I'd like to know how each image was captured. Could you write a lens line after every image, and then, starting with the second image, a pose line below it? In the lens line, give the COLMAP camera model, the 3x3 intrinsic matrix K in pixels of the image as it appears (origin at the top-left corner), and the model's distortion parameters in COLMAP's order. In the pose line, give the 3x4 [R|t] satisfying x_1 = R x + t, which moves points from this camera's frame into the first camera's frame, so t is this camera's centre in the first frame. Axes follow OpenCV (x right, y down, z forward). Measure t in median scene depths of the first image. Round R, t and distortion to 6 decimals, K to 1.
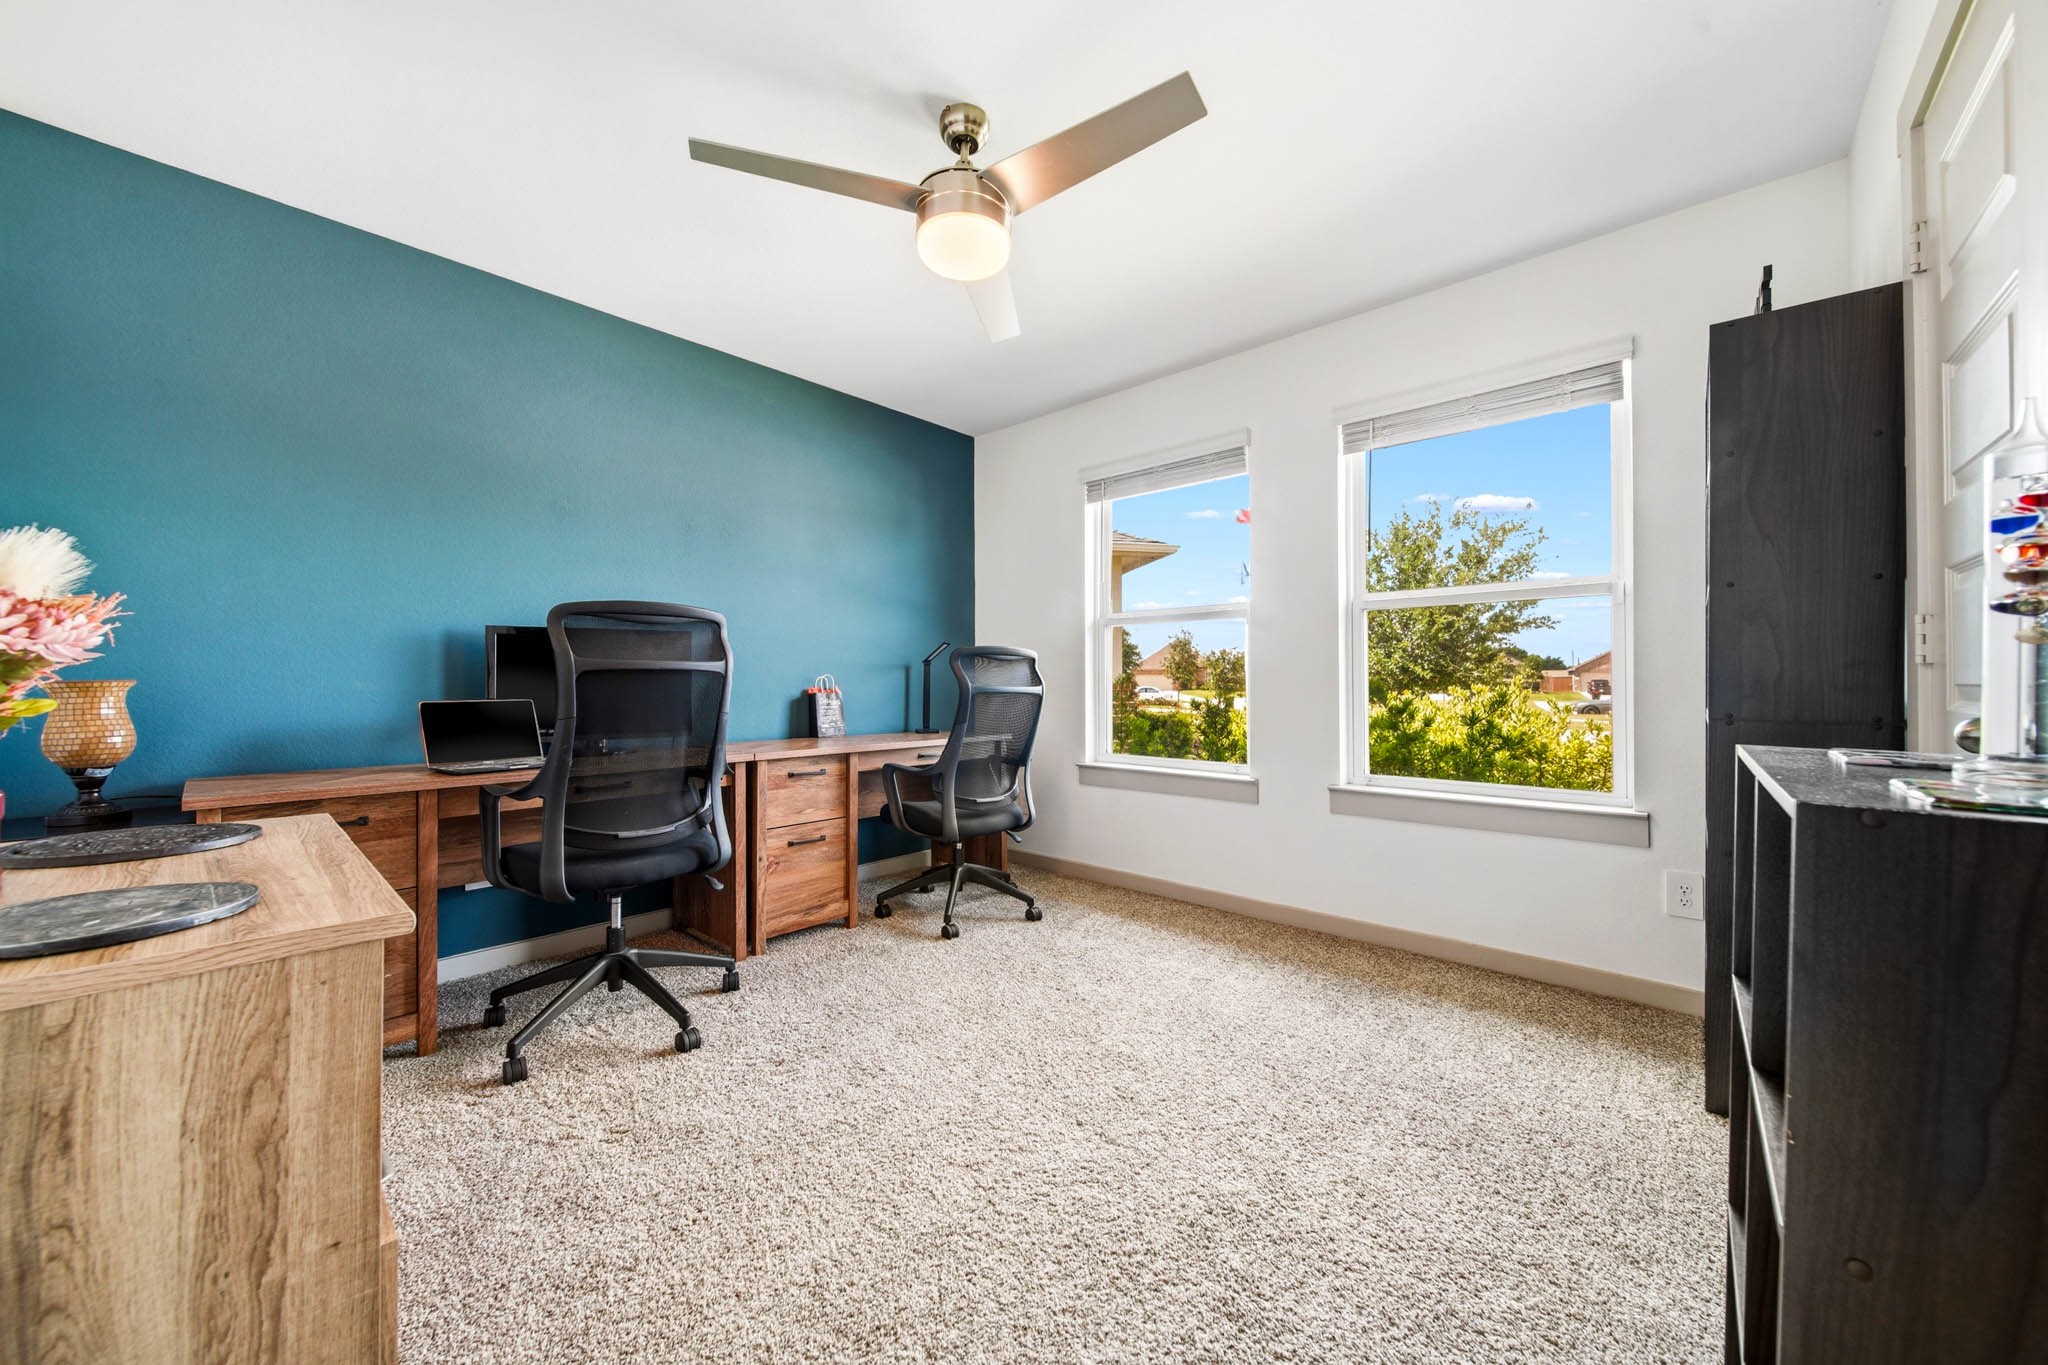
lens RADIAL K [[726.8, 0, 1030.4], [0, 726.8, 680.5], [0, 0, 1]] dist [0.000548, -0.000107]
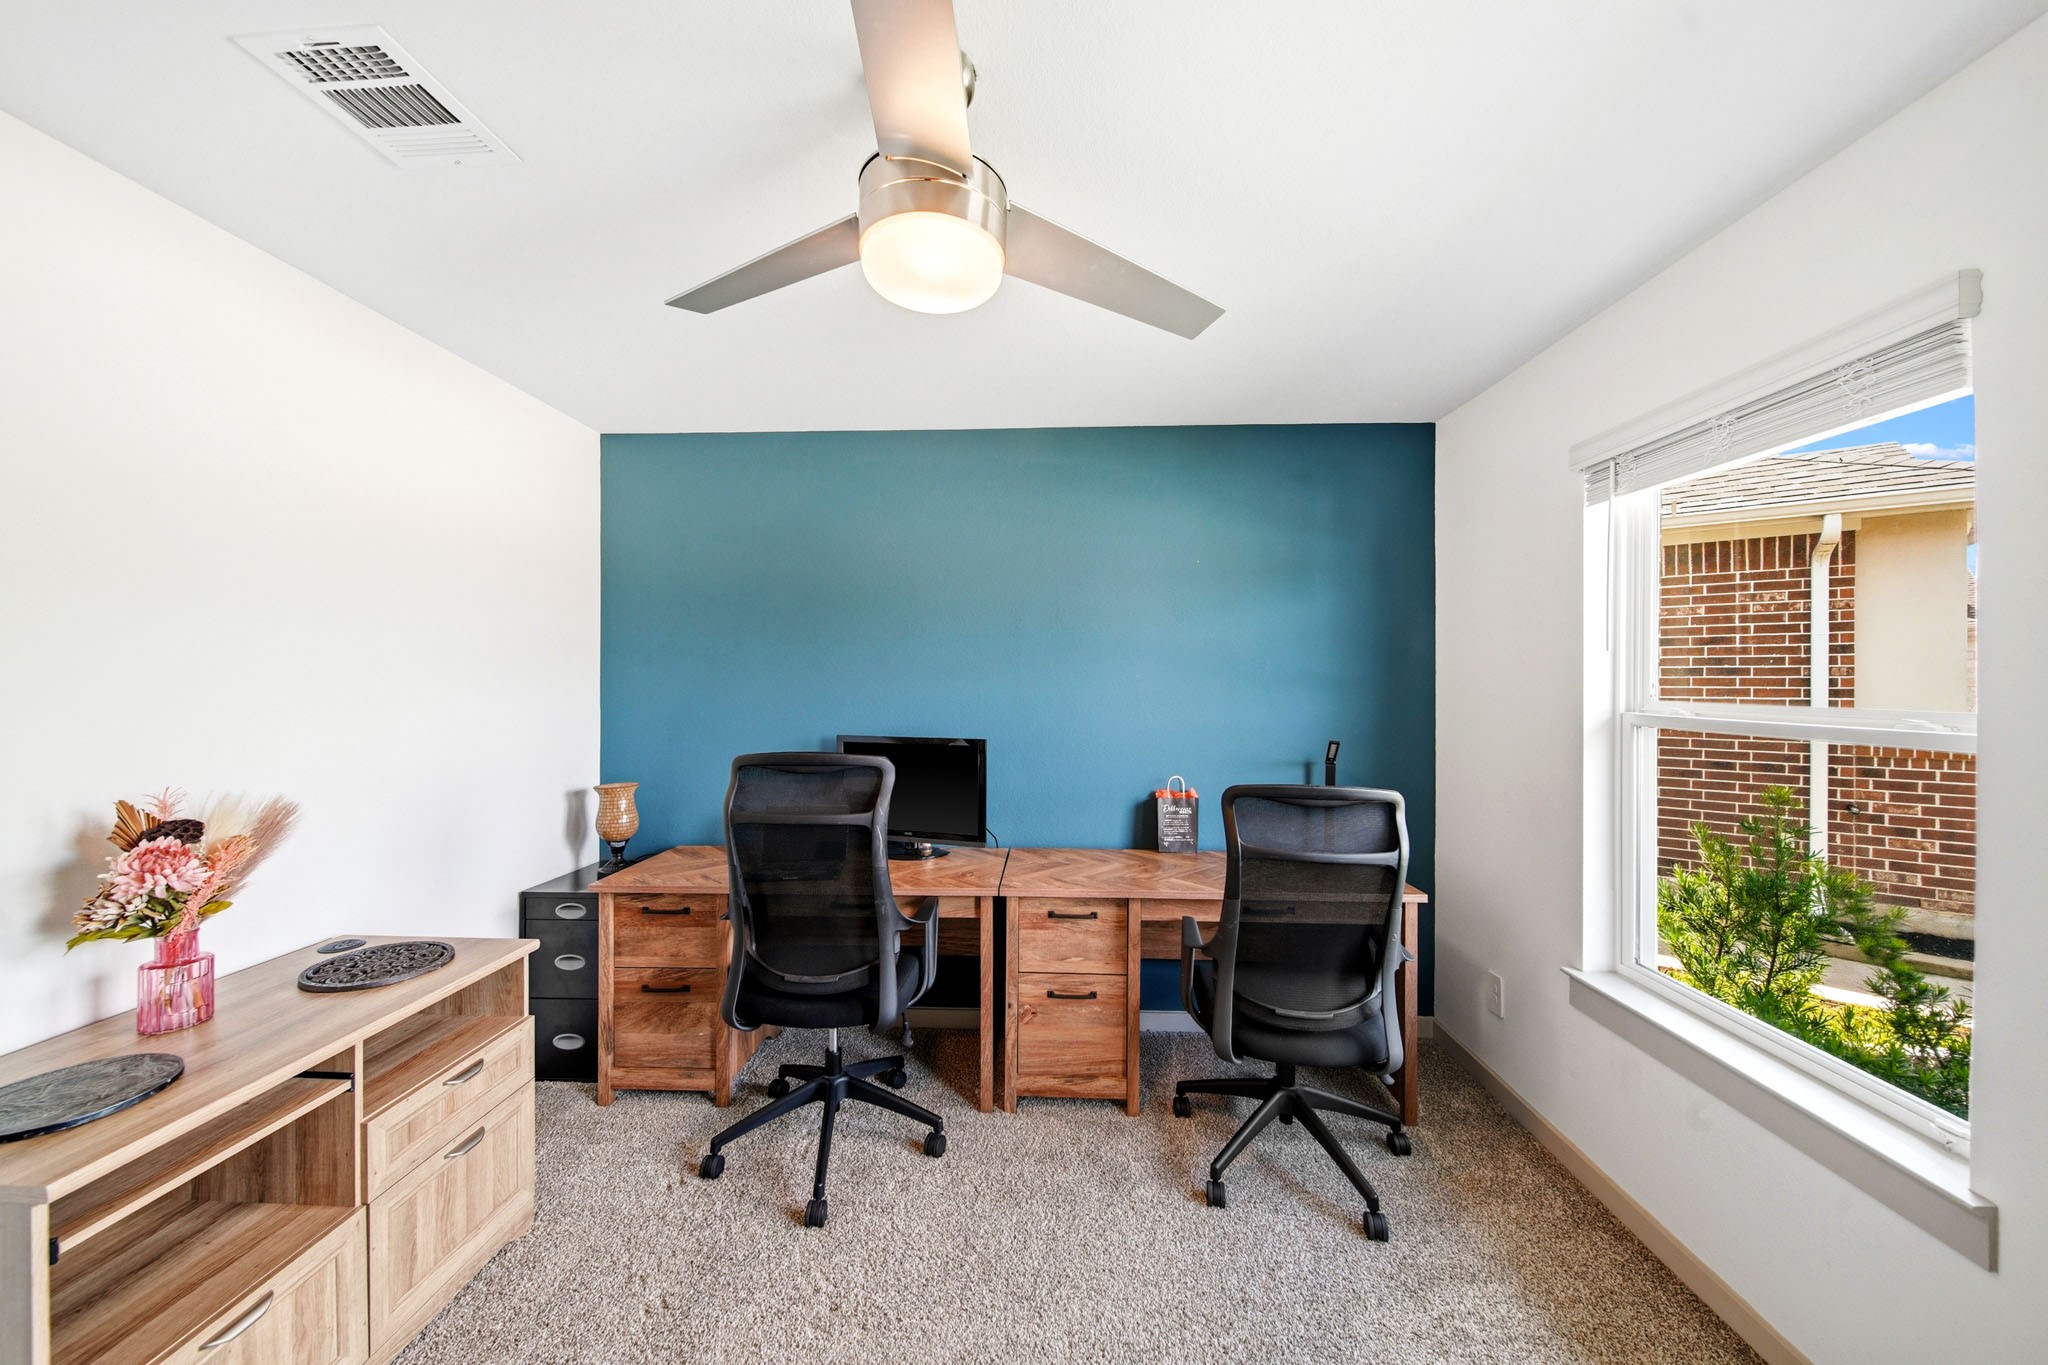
lens RADIAL K [[726.8, 0, 1027.3], [0, 726.8, 686.5], [0, 0, 1]] dist [0.000548, -0.000107]
pose [[0.638484, 0.011511, -0.769549, 0.297976], [-0.002718, 0.999916, 0.012702, -0.144422], [0.769630, -0.006019, 0.638462, 0.413163]]
